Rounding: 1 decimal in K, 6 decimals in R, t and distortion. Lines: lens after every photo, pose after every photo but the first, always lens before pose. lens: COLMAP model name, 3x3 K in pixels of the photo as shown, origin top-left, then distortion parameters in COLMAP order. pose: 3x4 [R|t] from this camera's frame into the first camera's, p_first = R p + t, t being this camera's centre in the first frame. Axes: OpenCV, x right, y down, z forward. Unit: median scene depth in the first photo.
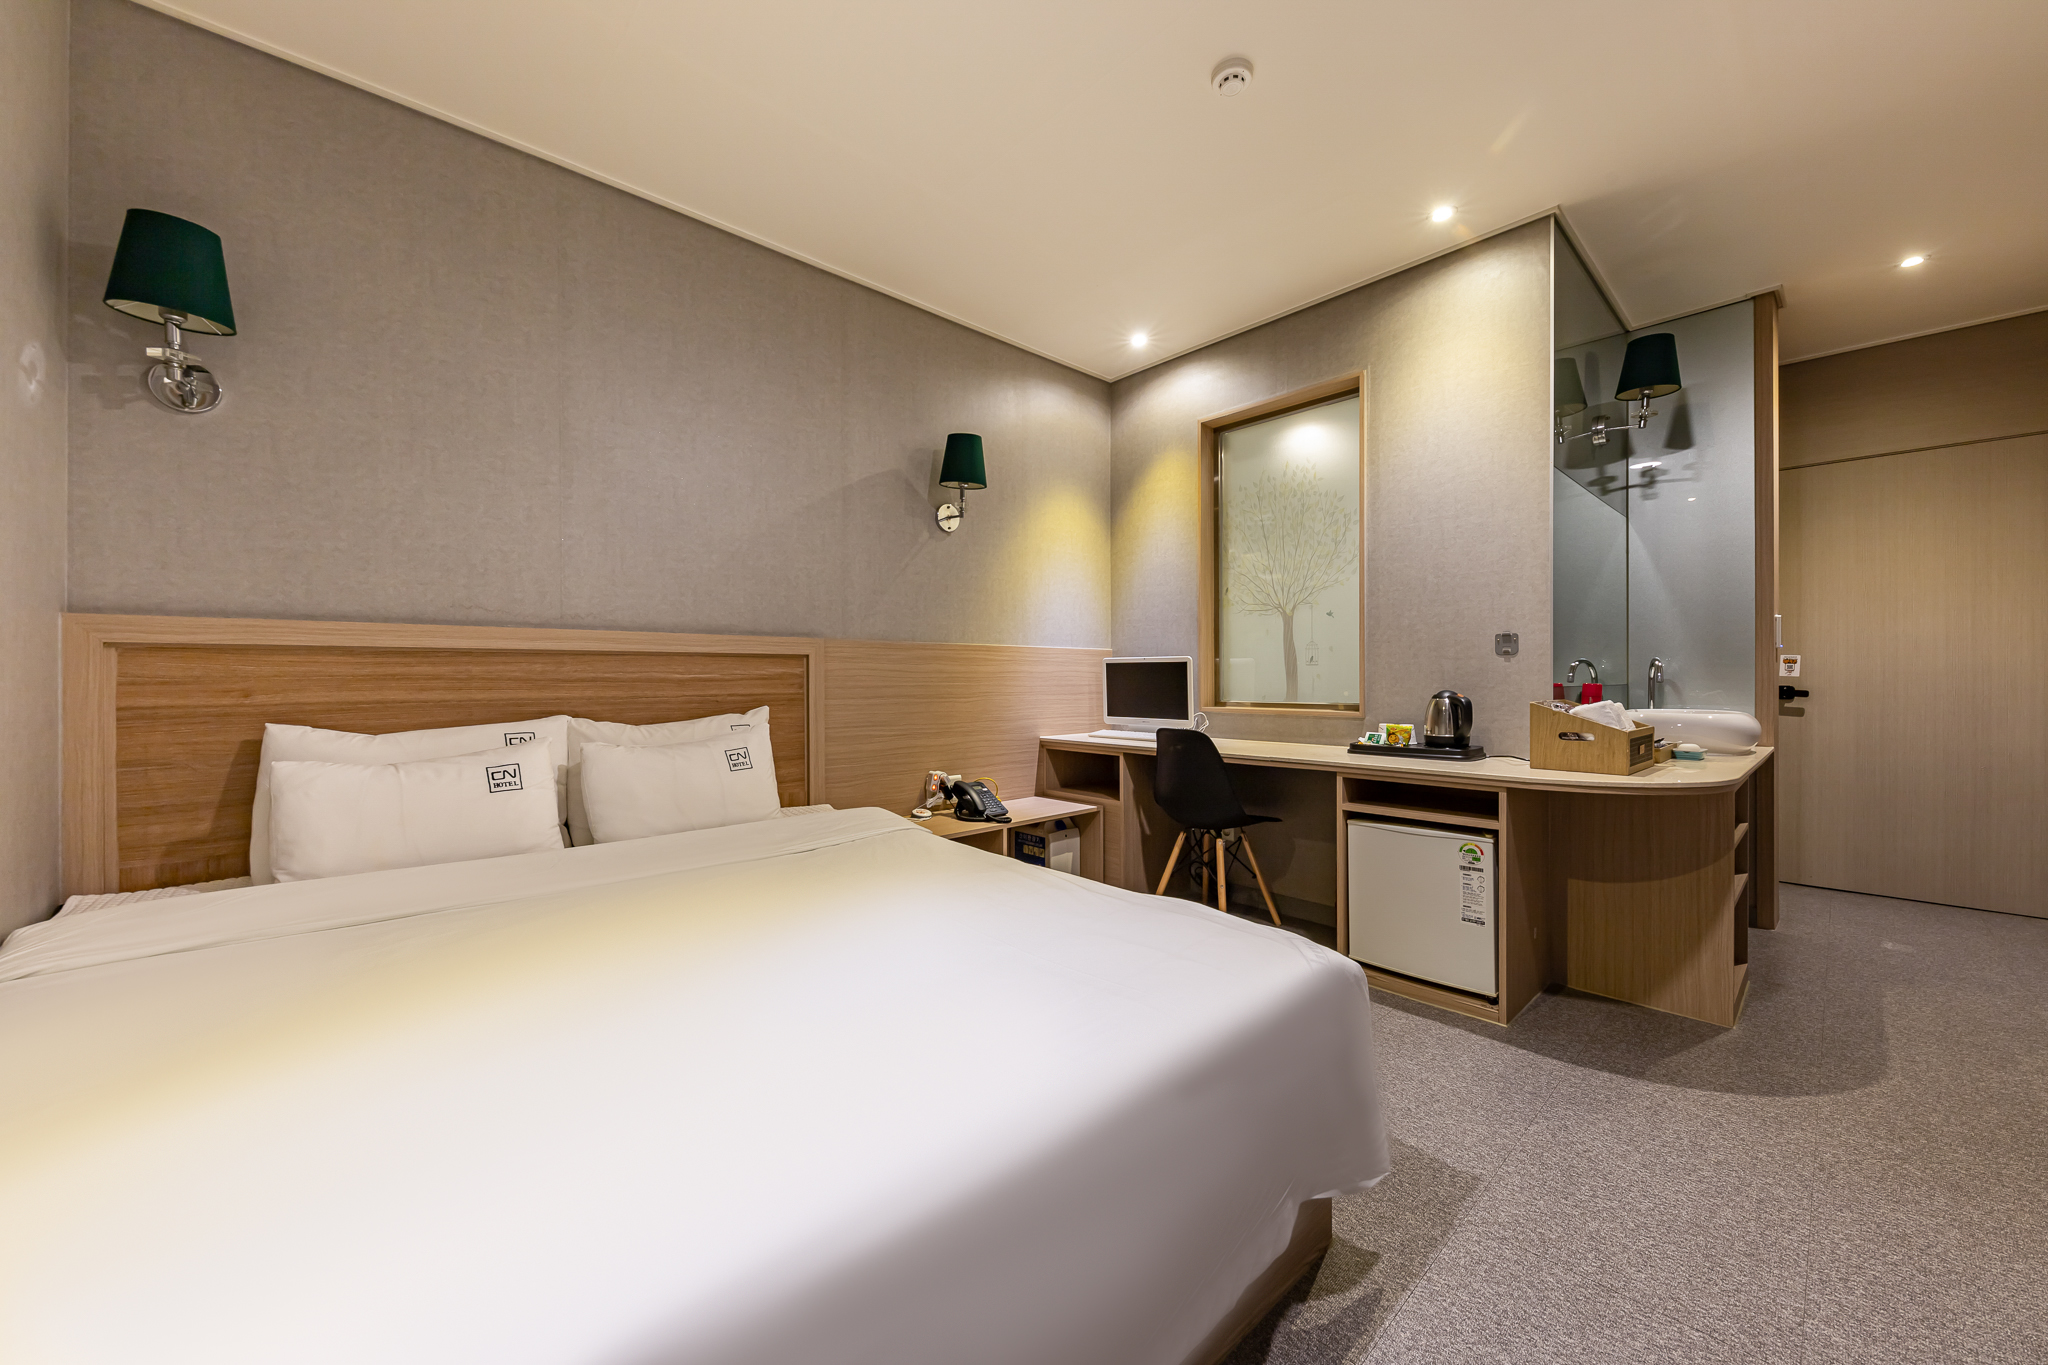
lens RADIAL K [[750.8, 0, 1029.2], [0, 750.8, 680.0], [0, 0, 1]] dist [0.000190, -0.000073]
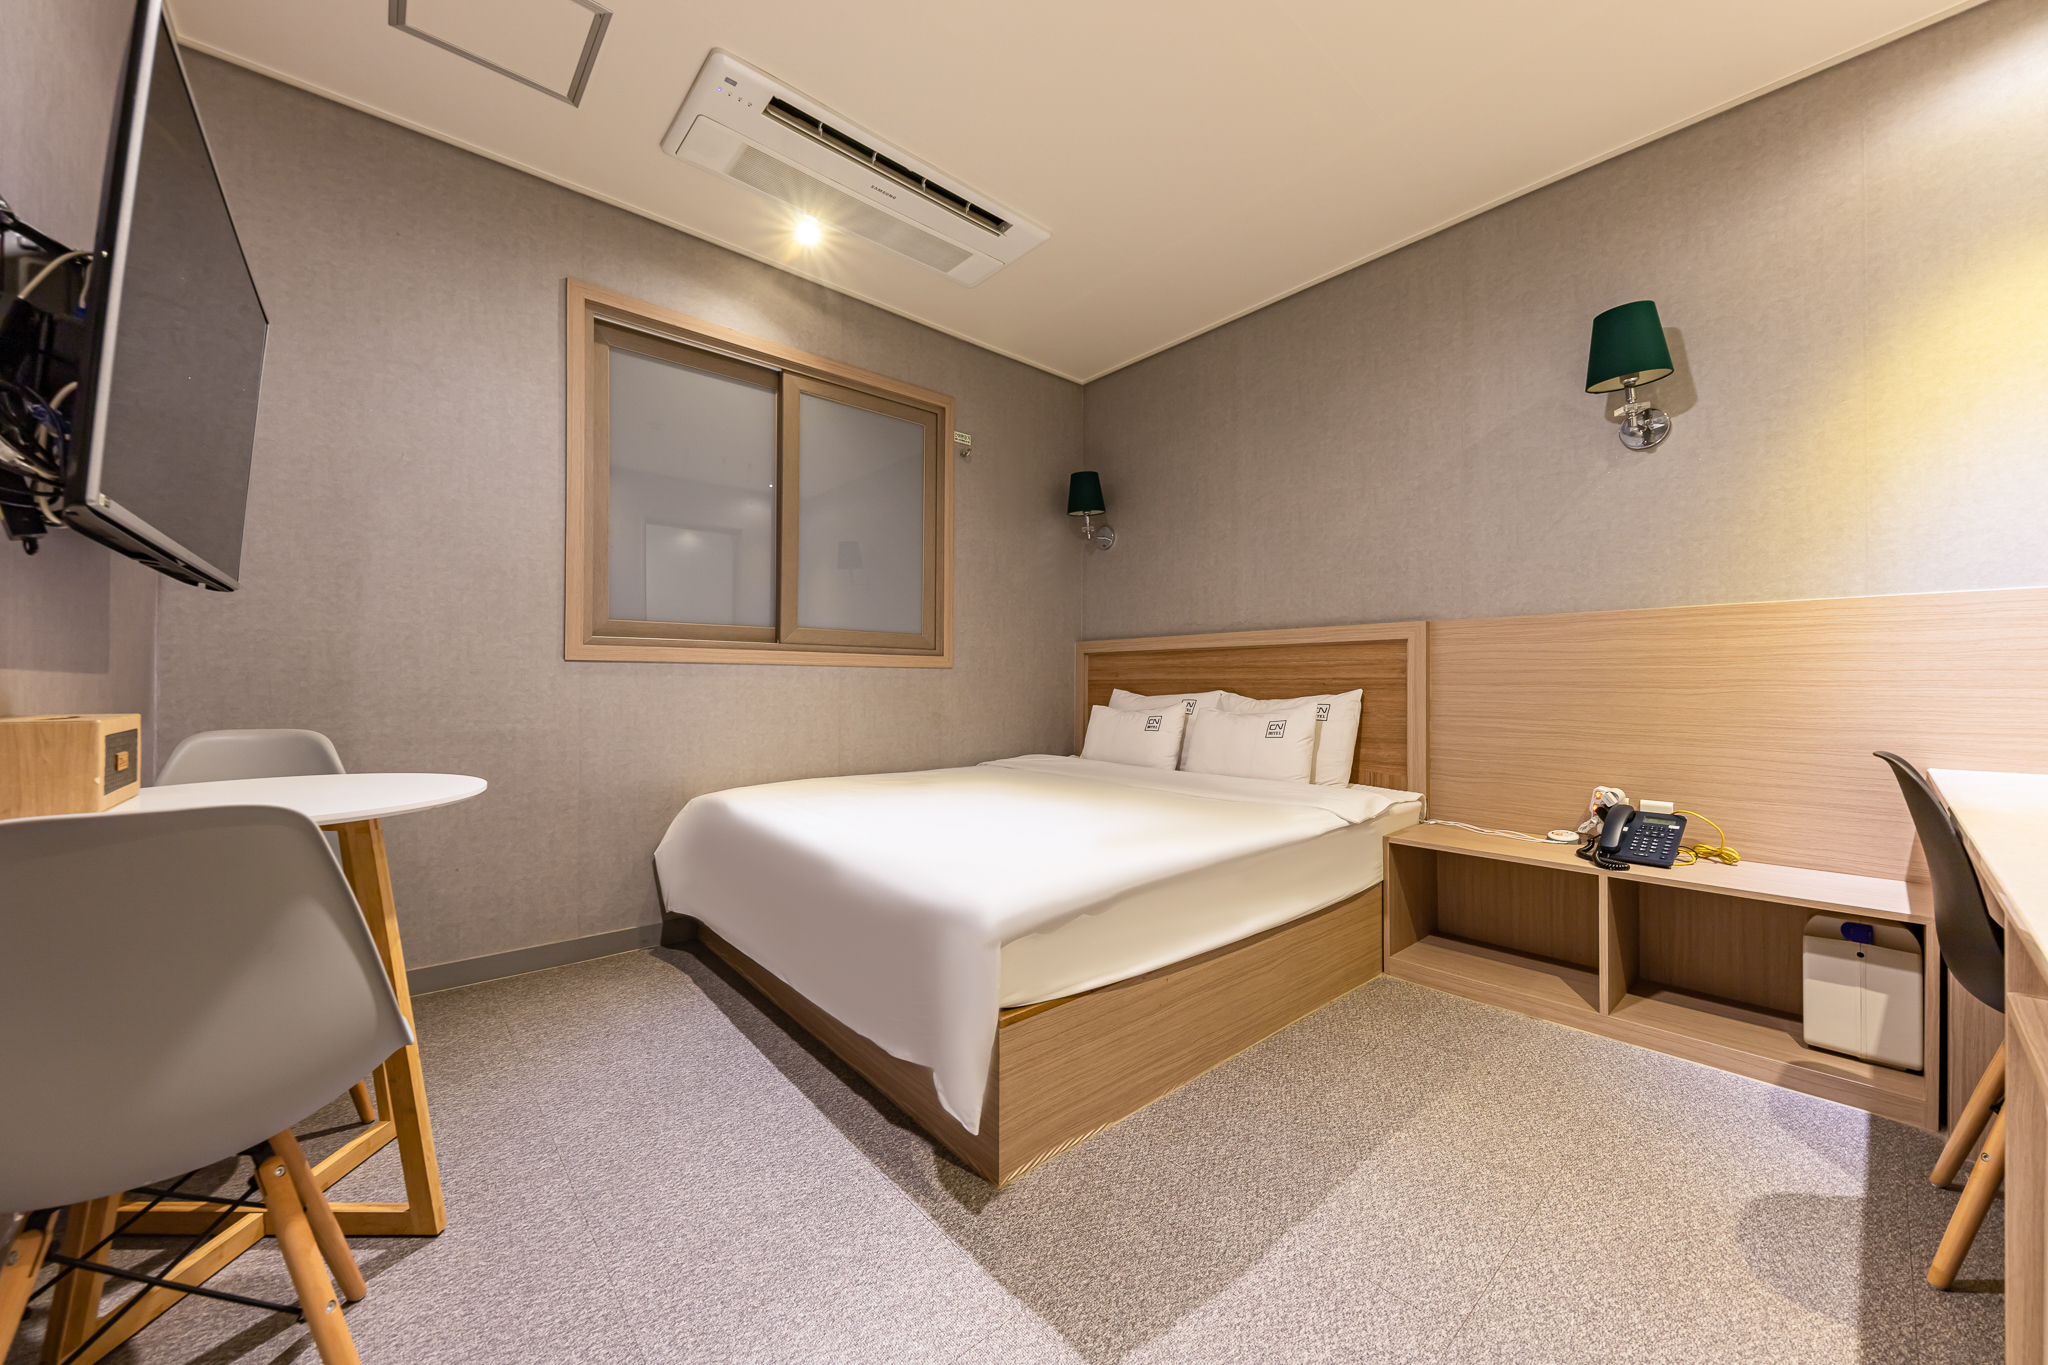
lens RADIAL K [[750.8, 0, 1029.2], [0, 750.8, 680.0], [0, 0, 1]] dist [0.000190, -0.000073]
pose [[-0.026775, -0.001136, -0.999641, 0.899502], [-0.003026, 0.999995, -0.001056, 0.029193], [0.999637, 0.002996, -0.026778, 0.668983]]
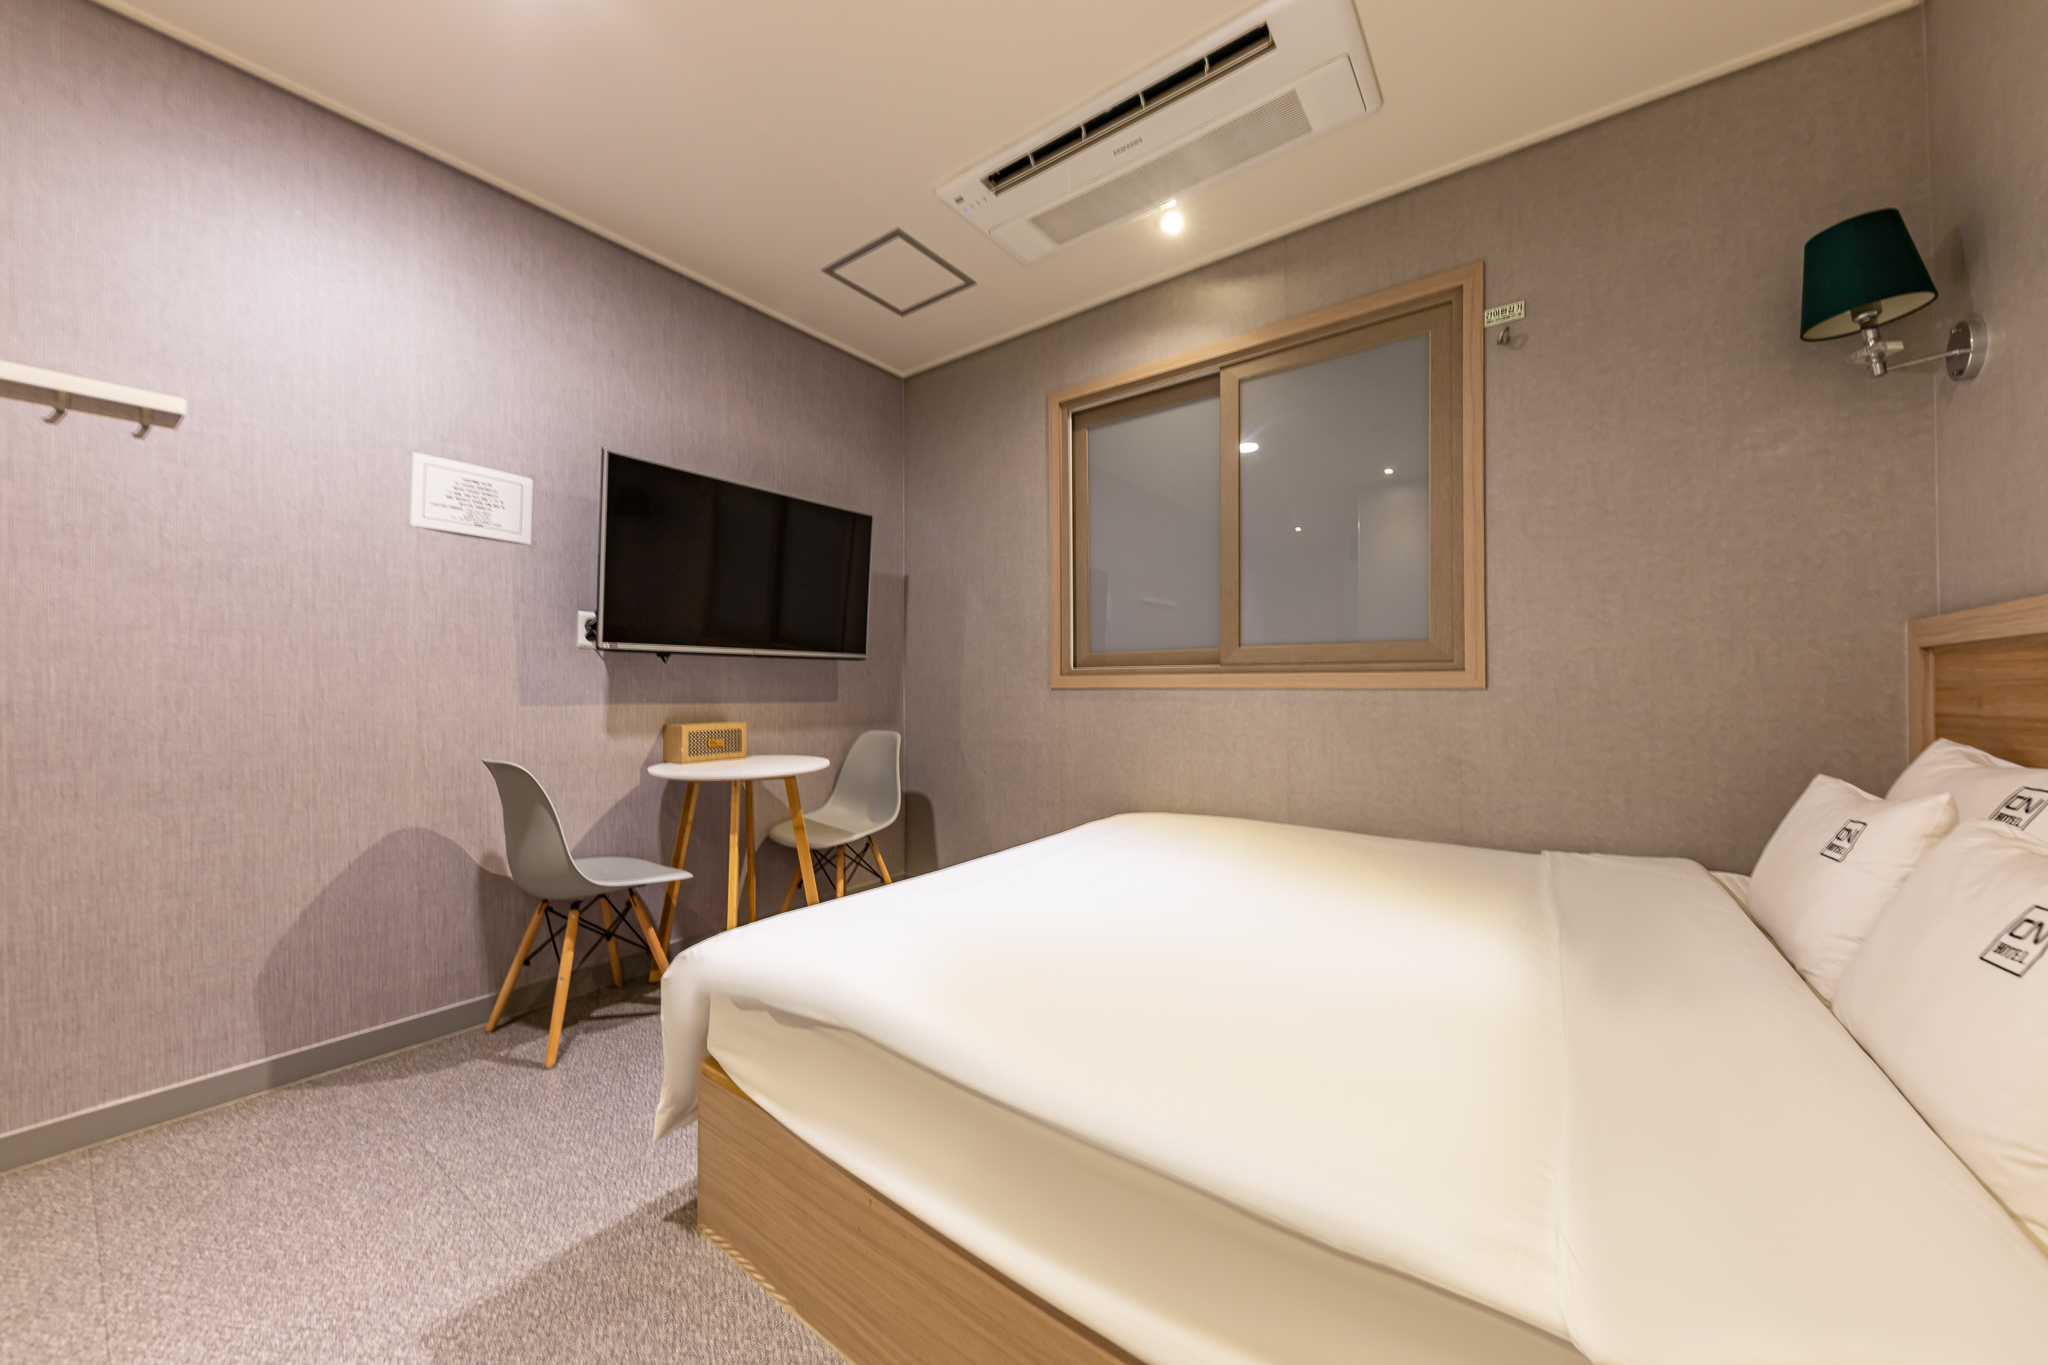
lens RADIAL K [[689.7, 0, 992.5], [0, 689.7, 683.0], [0, 0, 1]] dist [-0.010301, -0.000123]
pose [[-0.985231, 0.006681, -0.171099, 0.096679], [0.007833, 0.999951, -0.006061, -0.005356], [0.171050, -0.007312, -0.985235, 1.265166]]
